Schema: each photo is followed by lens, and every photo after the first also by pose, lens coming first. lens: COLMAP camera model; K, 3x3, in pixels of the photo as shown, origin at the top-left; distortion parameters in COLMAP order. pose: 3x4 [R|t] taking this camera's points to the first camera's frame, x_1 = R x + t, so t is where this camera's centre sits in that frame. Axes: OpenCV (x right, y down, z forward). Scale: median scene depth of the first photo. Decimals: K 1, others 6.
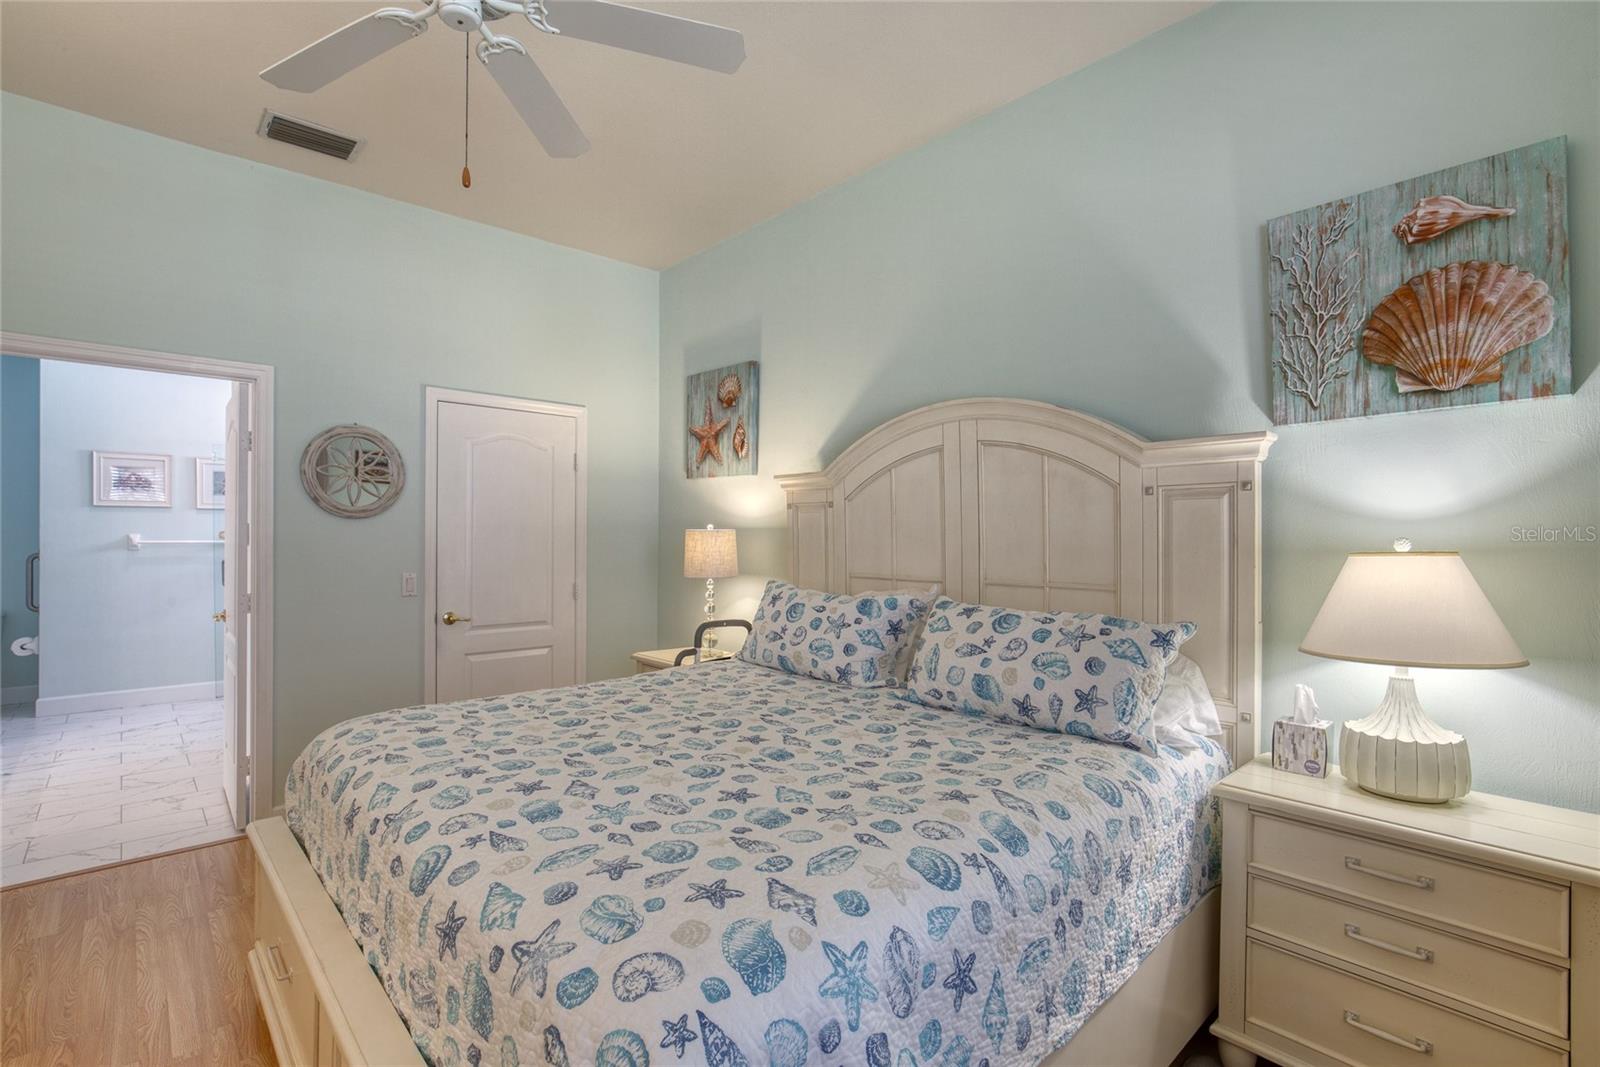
lens RADIAL K [[740.7, 0, 790.1], [0, 740.7, 538.0], [0, 0, 1]] dist [-0.015204, 0.003917]
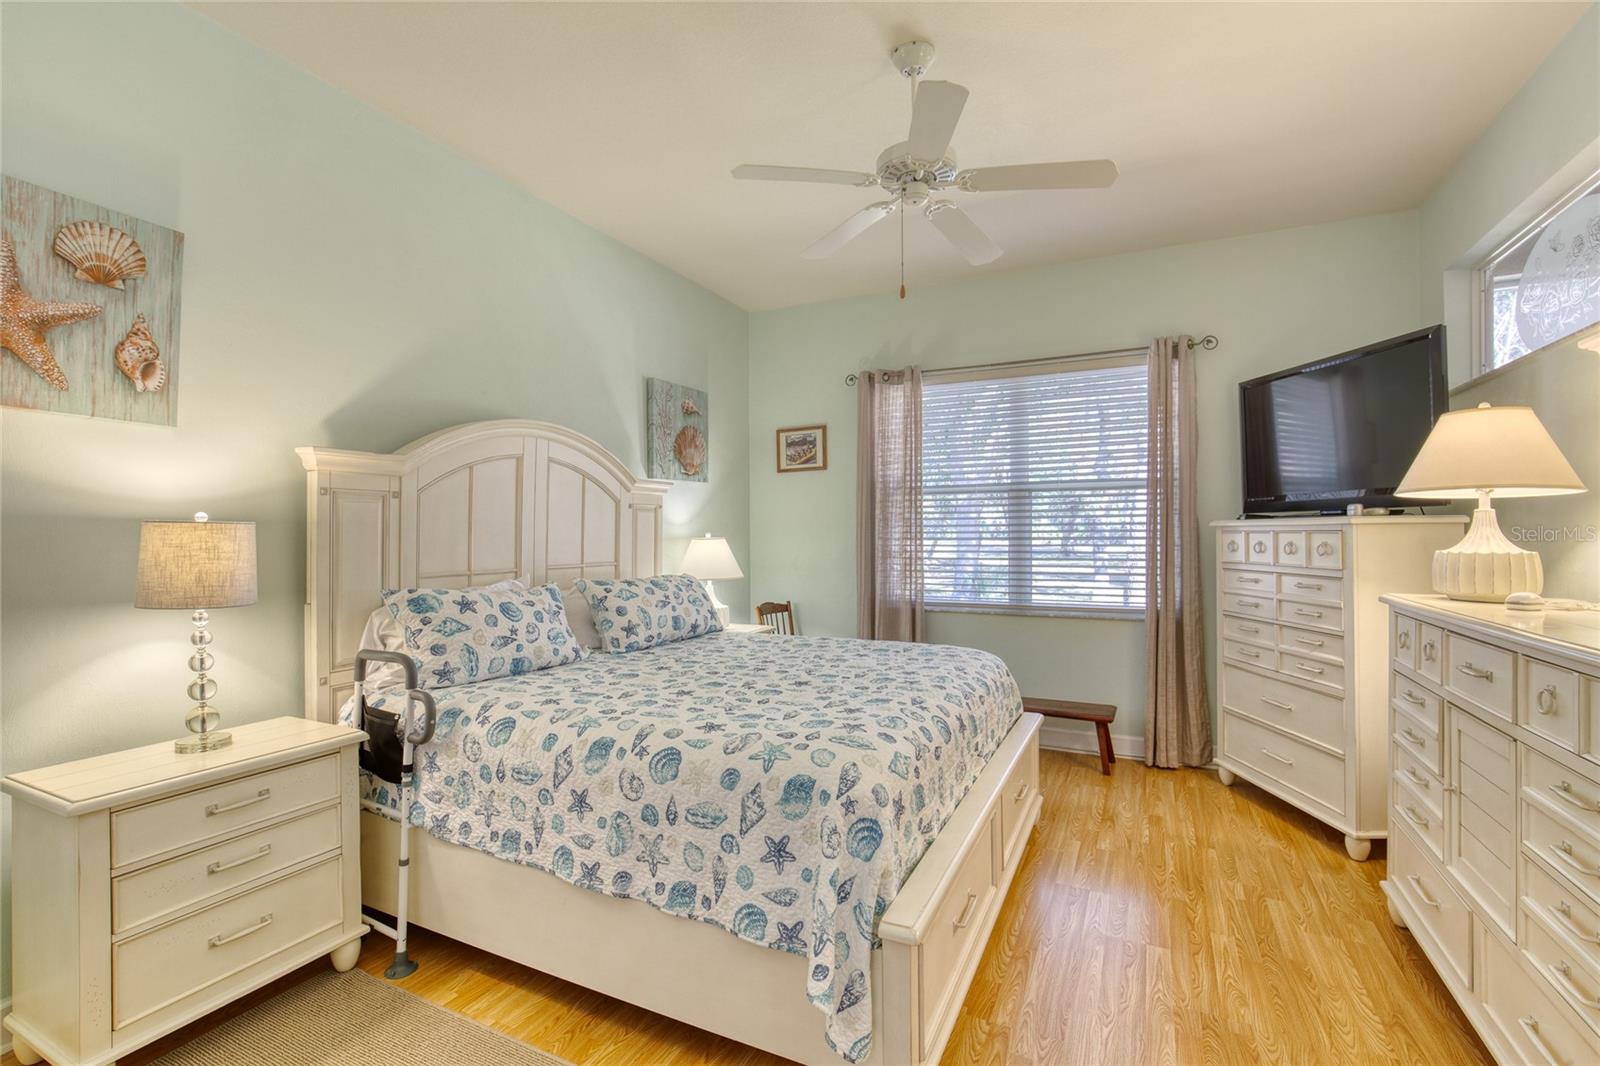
lens RADIAL K [[740.7, 0, 791.4], [0, 740.7, 524.4], [0, 0, 1]] dist [-0.015204, 0.003917]
pose [[-0.370145, -0.007457, 0.928944, -1.081302], [-0.015742, 0.999875, 0.001754, -0.023889], [-0.928841, -0.013974, -0.370216, 1.066684]]
